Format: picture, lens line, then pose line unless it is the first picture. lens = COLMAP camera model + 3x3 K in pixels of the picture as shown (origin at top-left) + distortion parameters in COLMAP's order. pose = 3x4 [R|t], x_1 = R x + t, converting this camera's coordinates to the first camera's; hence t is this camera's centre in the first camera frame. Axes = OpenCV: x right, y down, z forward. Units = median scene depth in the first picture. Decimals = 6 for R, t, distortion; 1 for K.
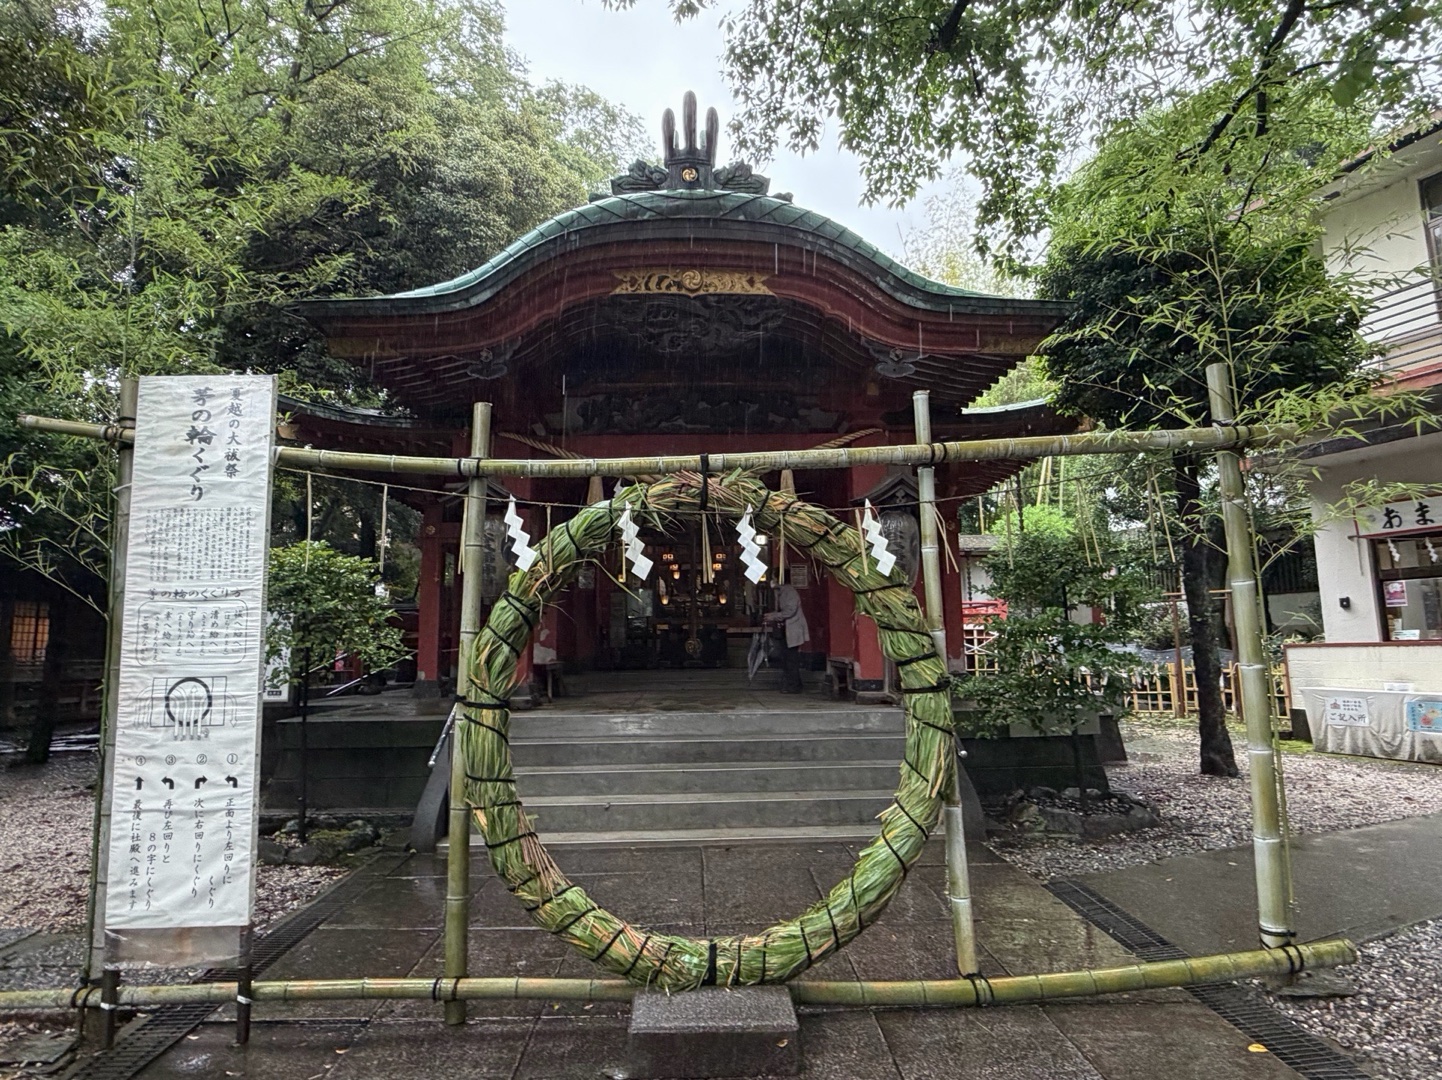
lens RADIAL K [[804.8, 0, 724.5], [0, 804.8, 542.9], [0, 0, 1]] dist [-0.014505, -0.000473]
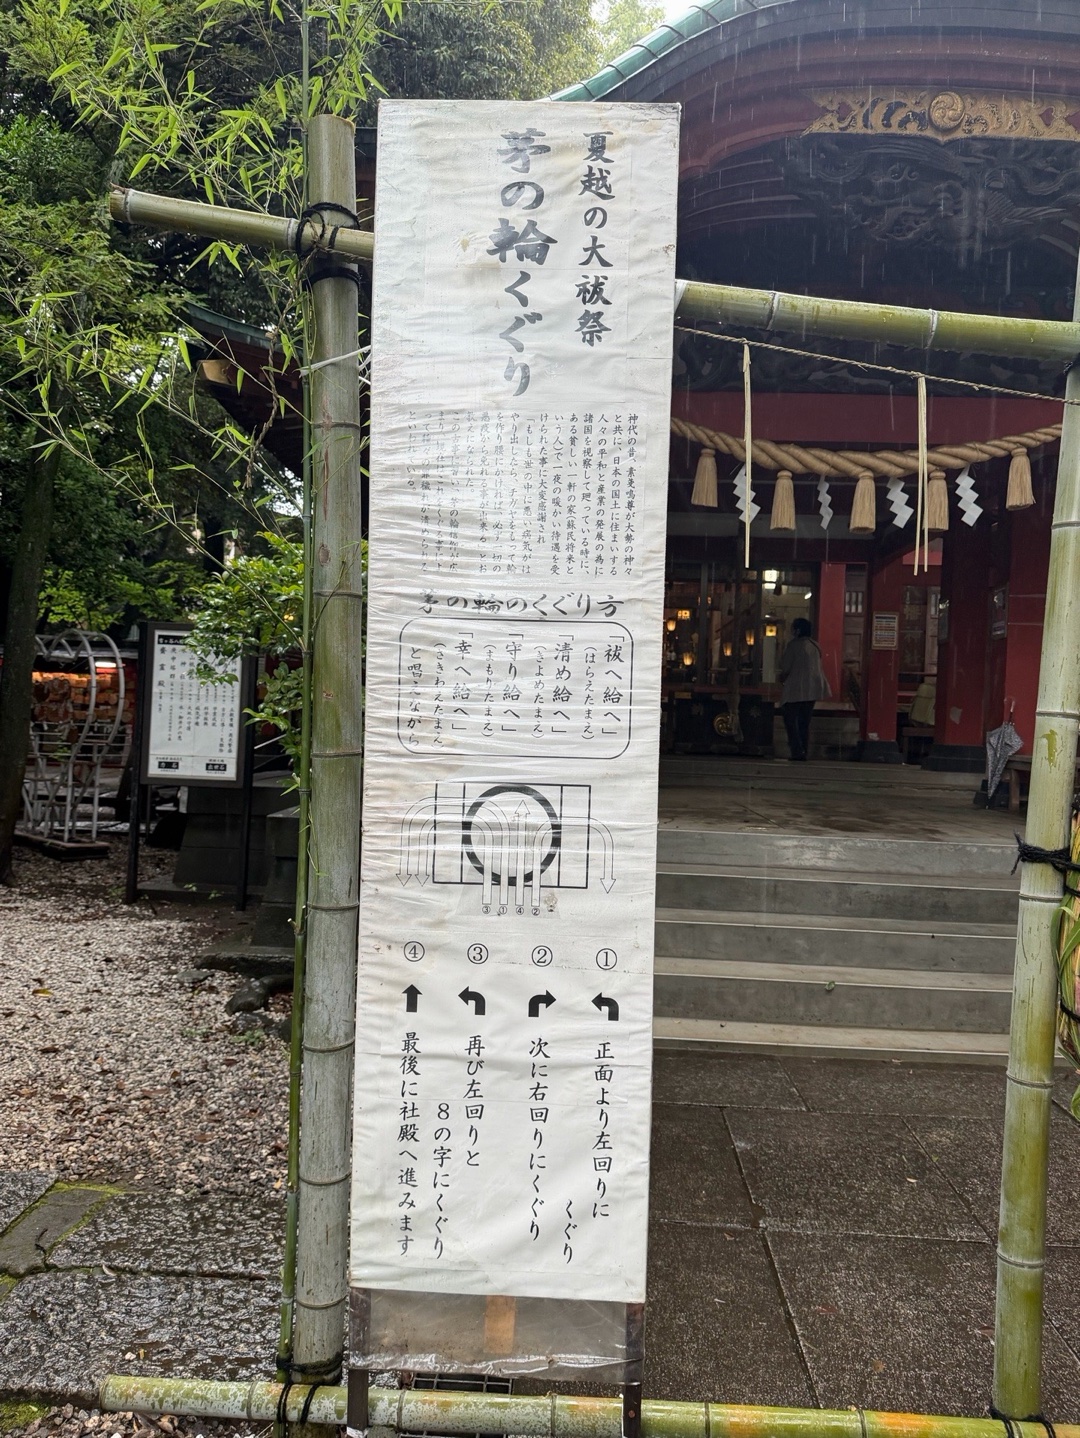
lens RADIAL K [[1020.4, 0, 532.6], [0, 1020.4, 729.1], [0, 0, 1]] dist [0.054593, -0.060437]
pose [[0.996523, 0.054262, -0.063224, -0.847066], [-0.044824, 0.988828, 0.142165, 0.070758], [0.070231, -0.138837, 0.987822, 0.568579]]
